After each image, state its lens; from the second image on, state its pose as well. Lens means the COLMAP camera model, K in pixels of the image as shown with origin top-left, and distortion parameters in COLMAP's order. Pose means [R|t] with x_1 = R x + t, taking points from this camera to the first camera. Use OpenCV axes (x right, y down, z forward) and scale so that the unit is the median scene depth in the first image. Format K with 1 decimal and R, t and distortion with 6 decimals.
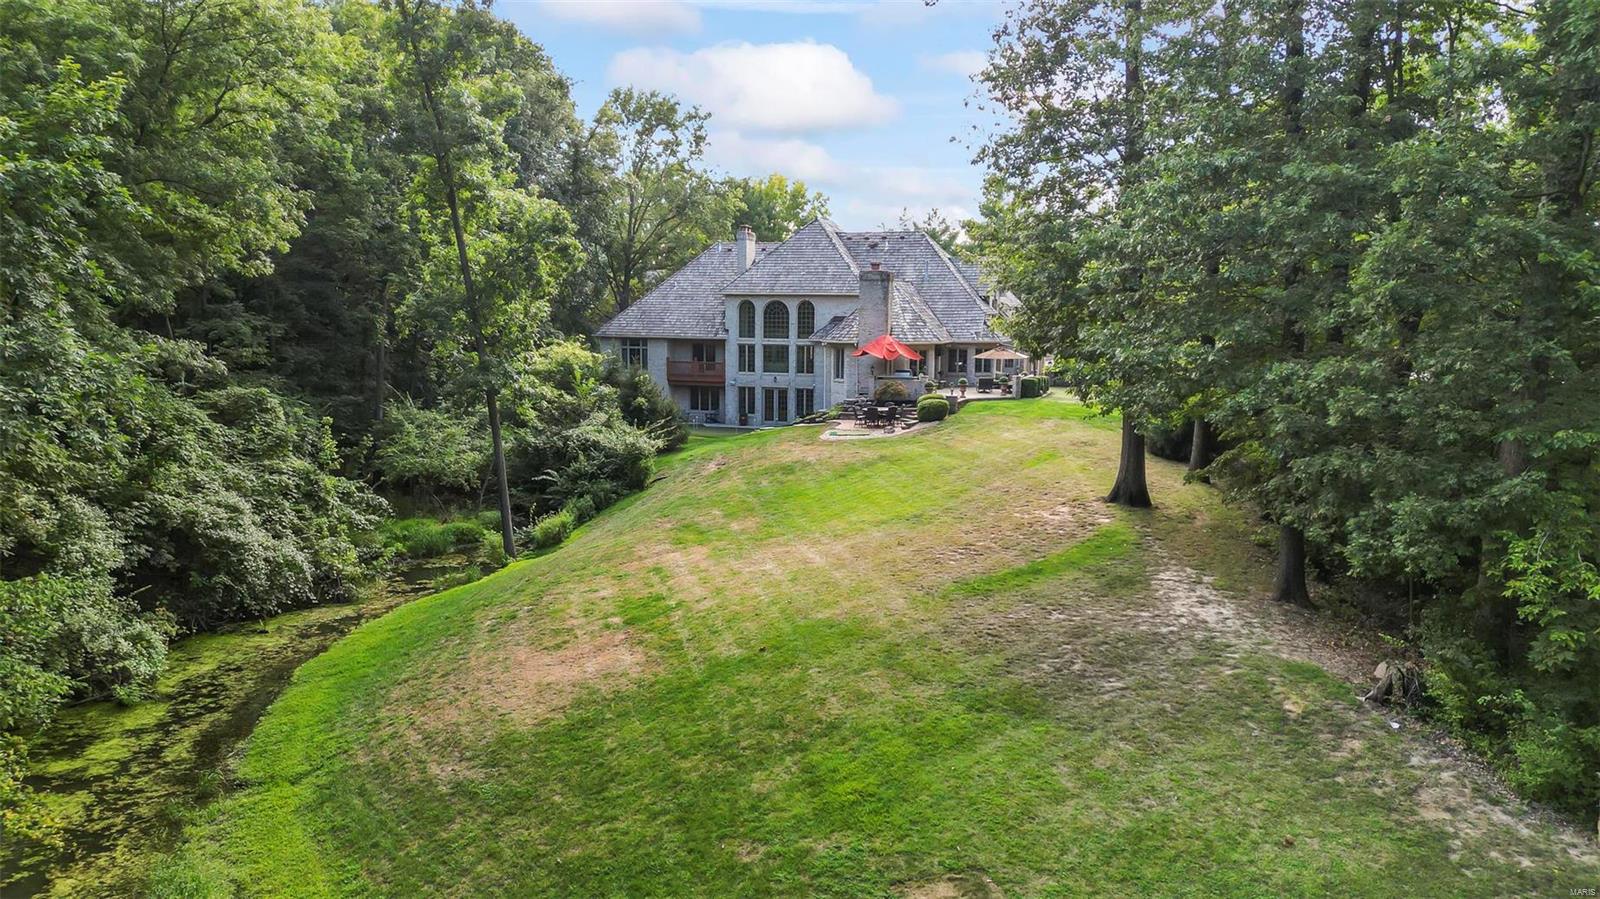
lens RADIAL K [[1123.5, 0, 797.0], [0, 1123.5, 455.5], [0, 0, 1]] dist [0.053636, -0.017255]
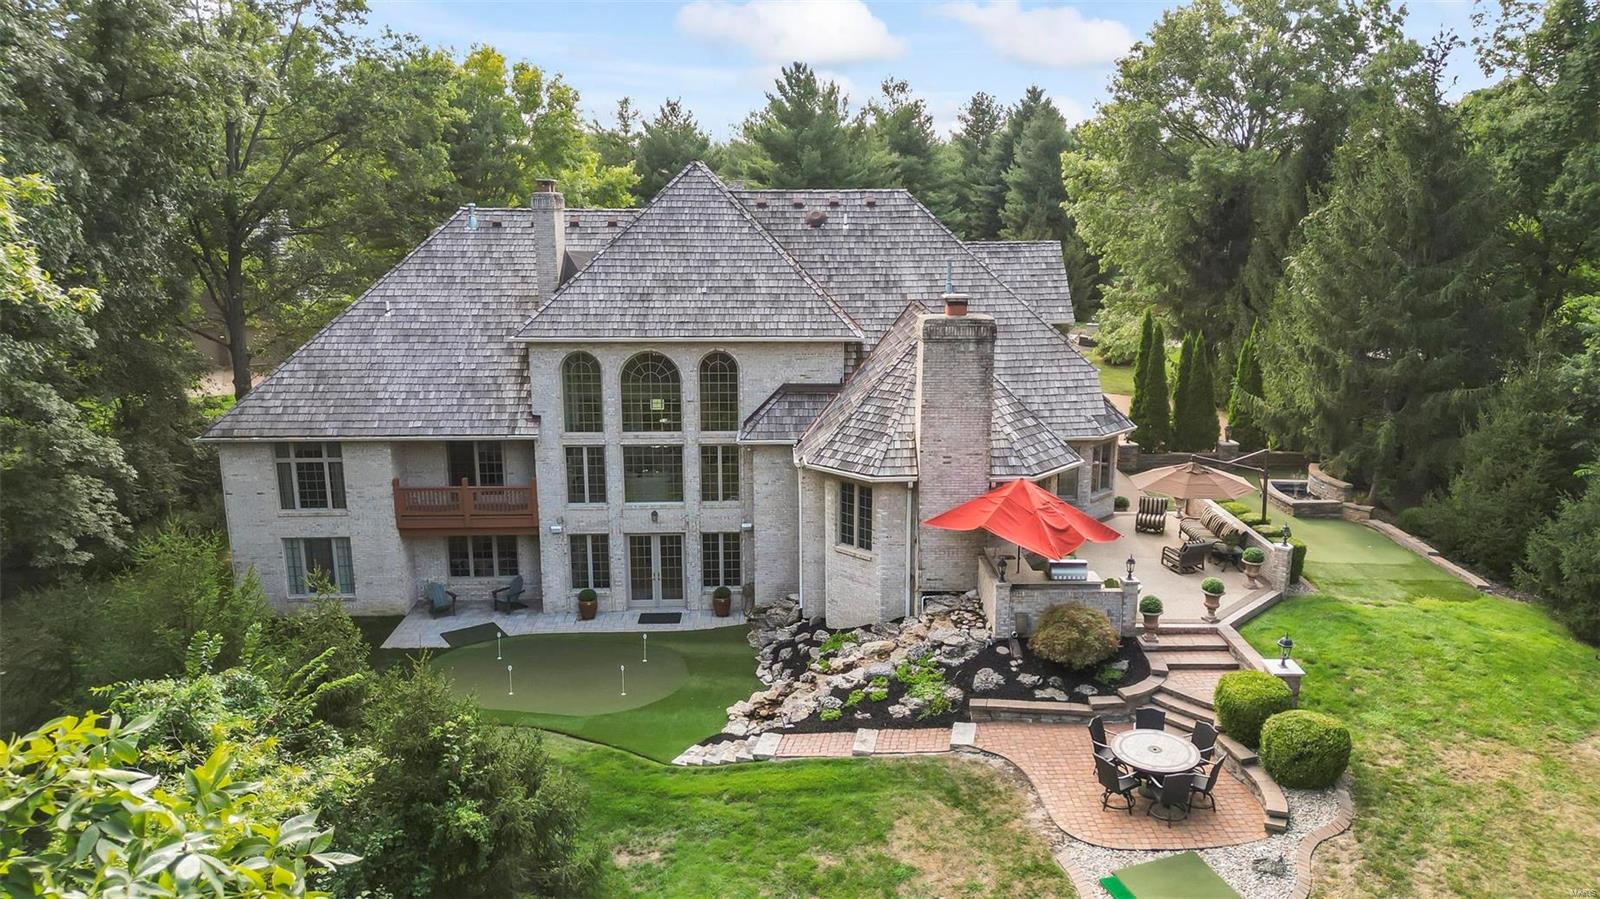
lens RADIAL K [[1123.5, 0, 808.3], [0, 1123.5, 439.4], [0, 0, 1]] dist [0.053636, -0.017255]
pose [[0.933438, -0.090528, 0.347128, -0.119710], [0.057680, 0.992920, 0.103840, -0.144648], [-0.354071, -0.076906, 0.932051, 0.536575]]
